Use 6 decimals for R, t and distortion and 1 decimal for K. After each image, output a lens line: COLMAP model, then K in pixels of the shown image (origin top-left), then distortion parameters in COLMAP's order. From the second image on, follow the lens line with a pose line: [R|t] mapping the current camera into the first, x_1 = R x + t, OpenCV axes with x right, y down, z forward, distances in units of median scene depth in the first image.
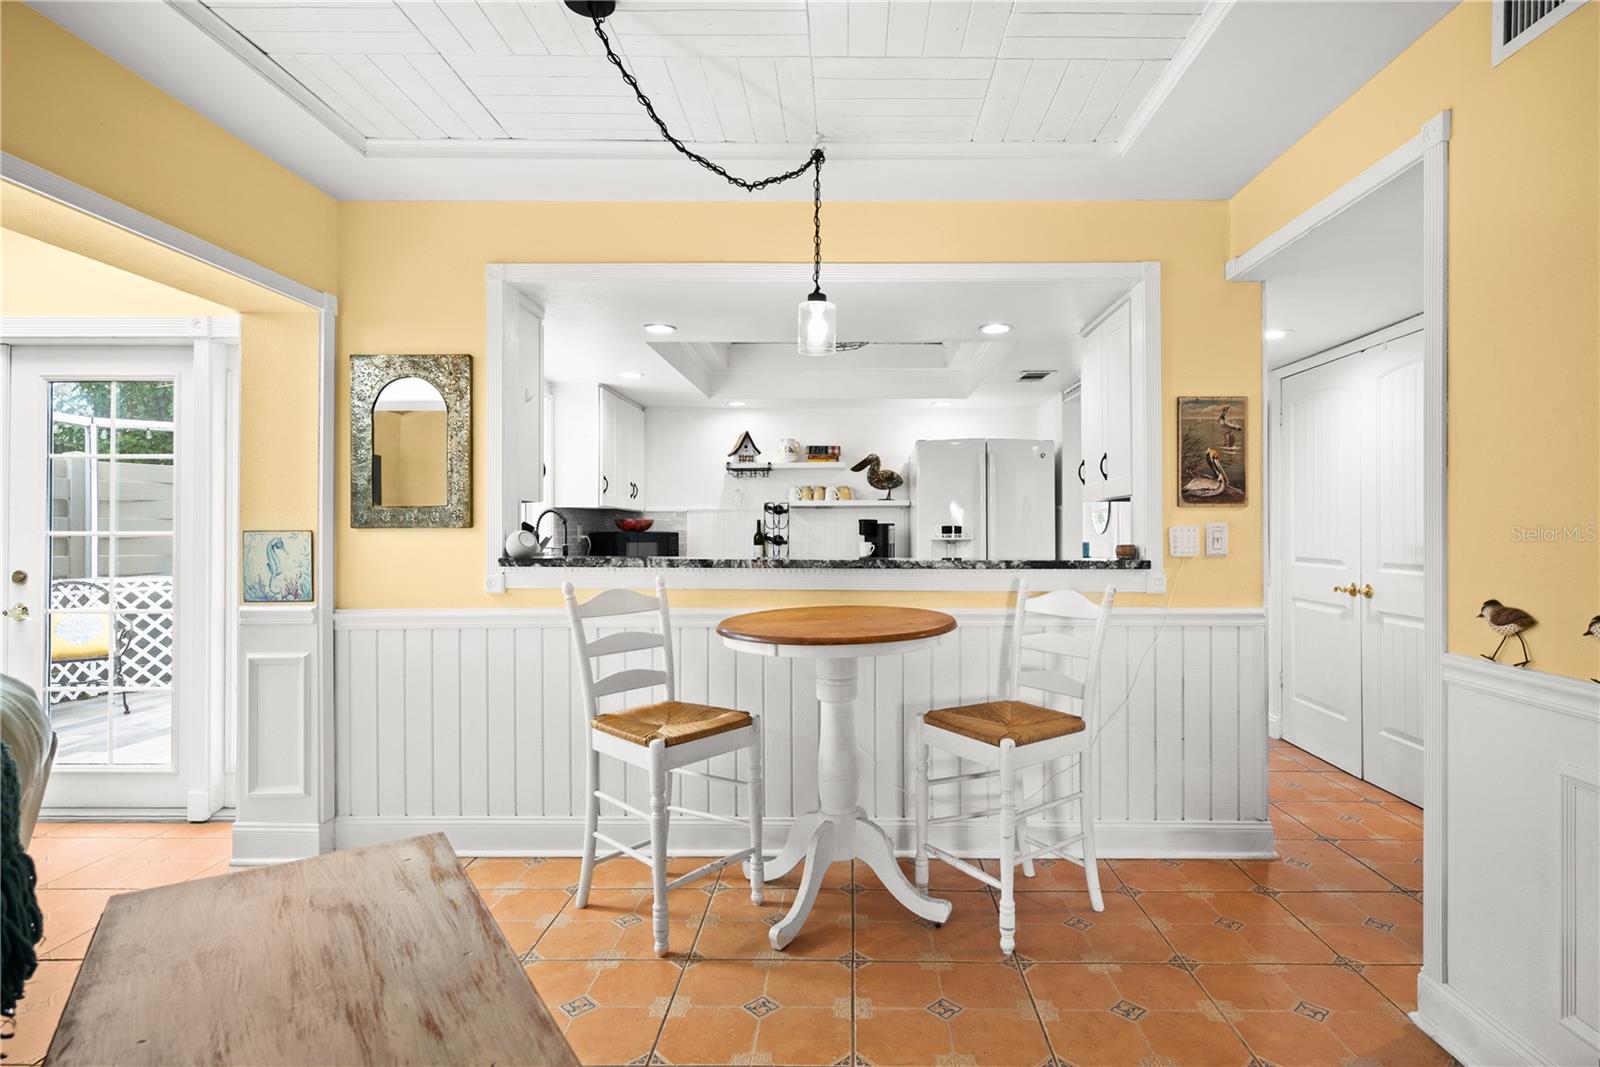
lens RADIAL K [[808.5, 0, 843.2], [0, 808.5, 531.9], [0, 0, 1]] dist [-0.000488, 0.000183]
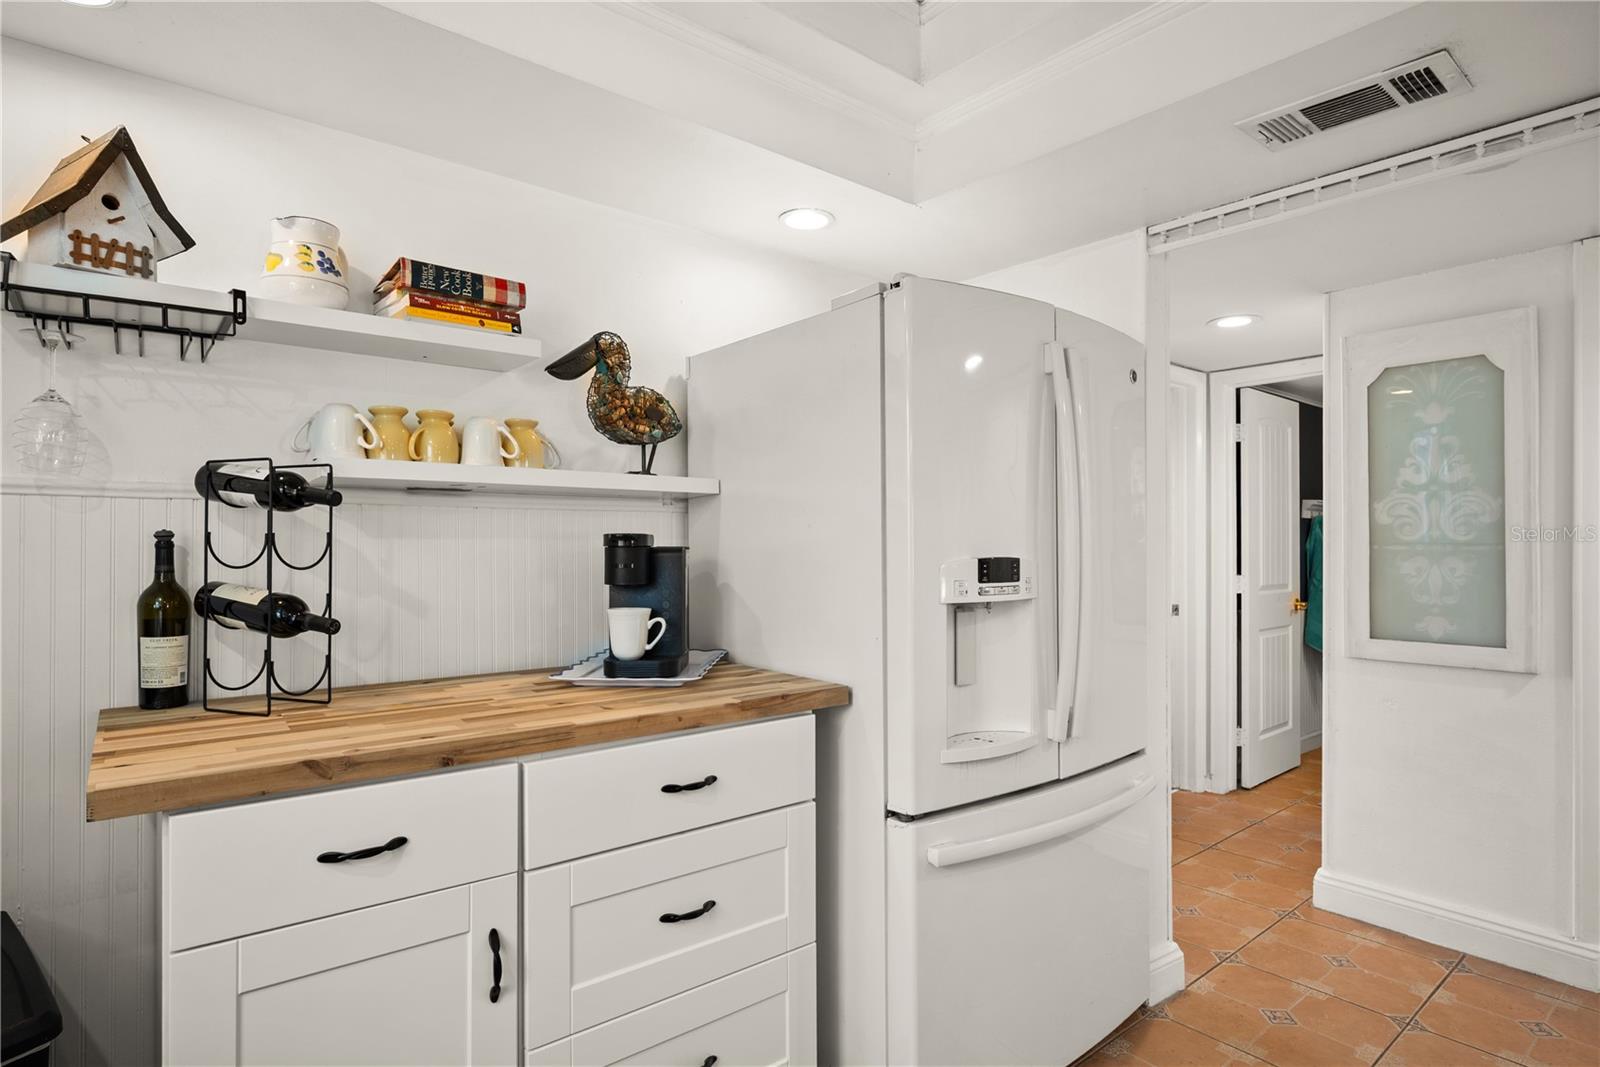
lens RADIAL K [[845.1, 0, 799.7], [0, 845.1, 539.4], [0, 0, 1]] dist [-0.000472, -0.000324]
pose [[0.761155, 0.003566, 0.648560, -0.127556], [0.000073, 0.999984, -0.005585, -0.011374], [-0.648570, 0.004299, 0.761143, 0.708942]]
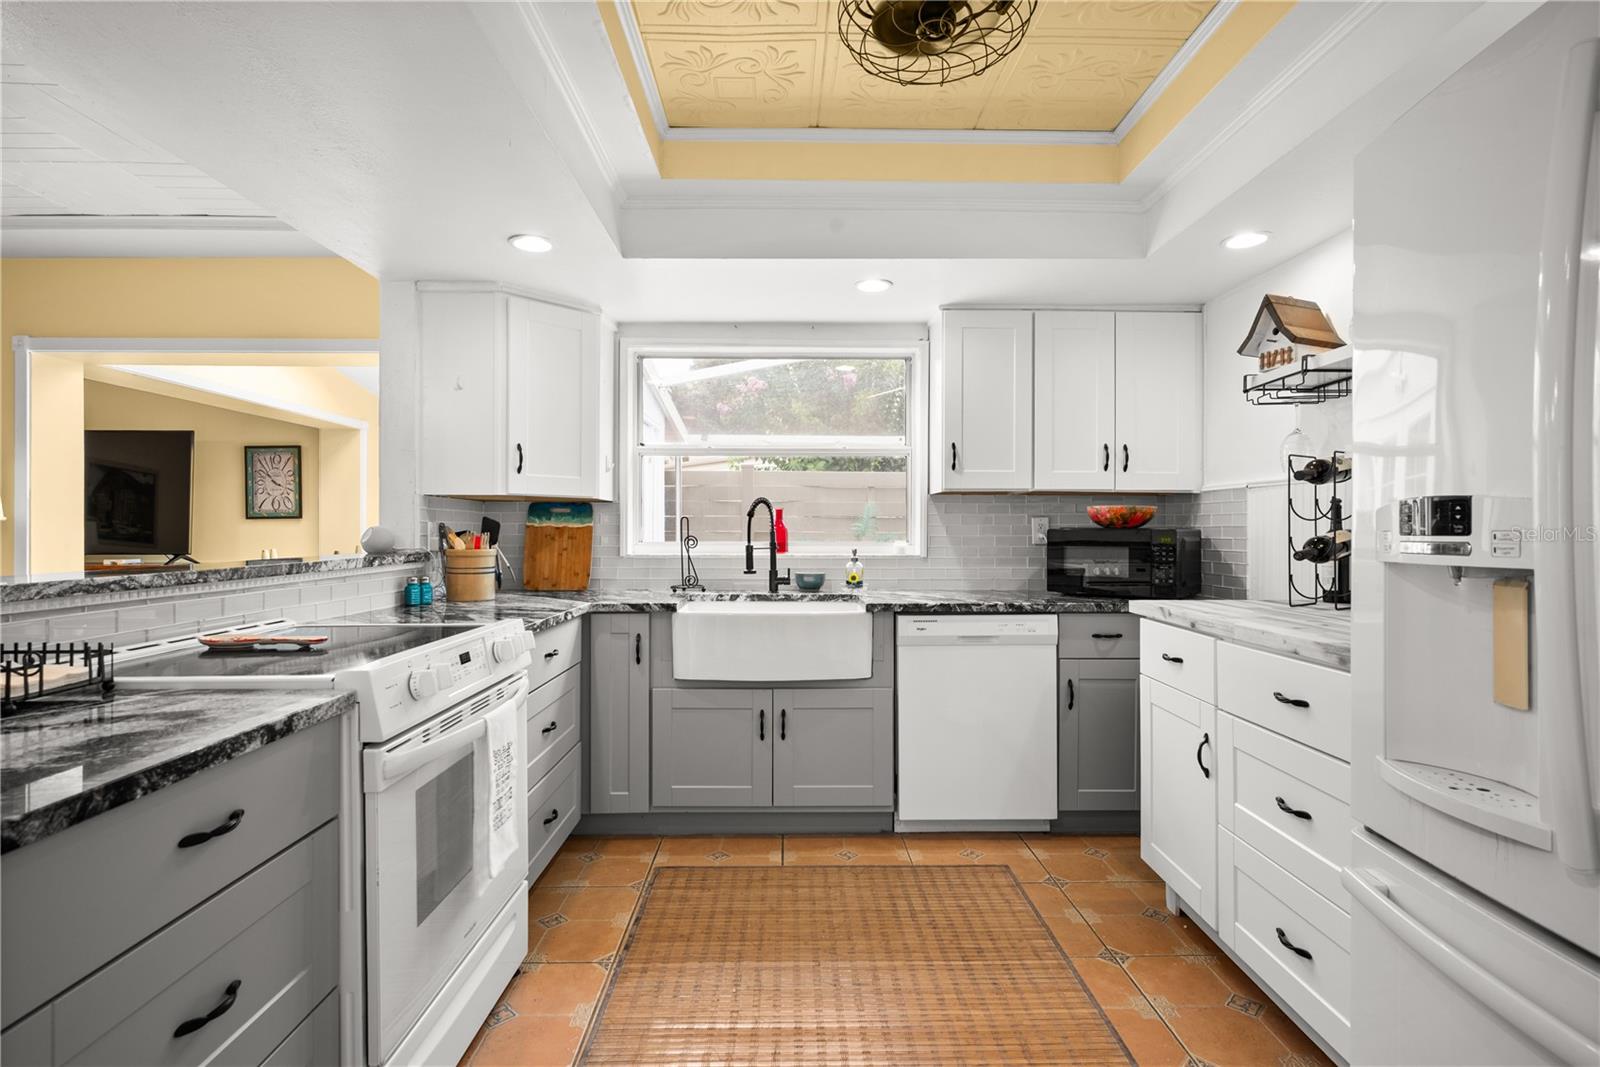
lens RADIAL K [[783.2, 0, 798.2], [0, 783.2, 530.4], [0, 0, 1]] dist [0.001822, 0.000028]
pose [[0.025589, 0.000861, -0.999672, 0.289751], [-0.001999, 0.999998, 0.000810, 0.001145], [0.999671, 0.001977, 0.025591, 0.742590]]
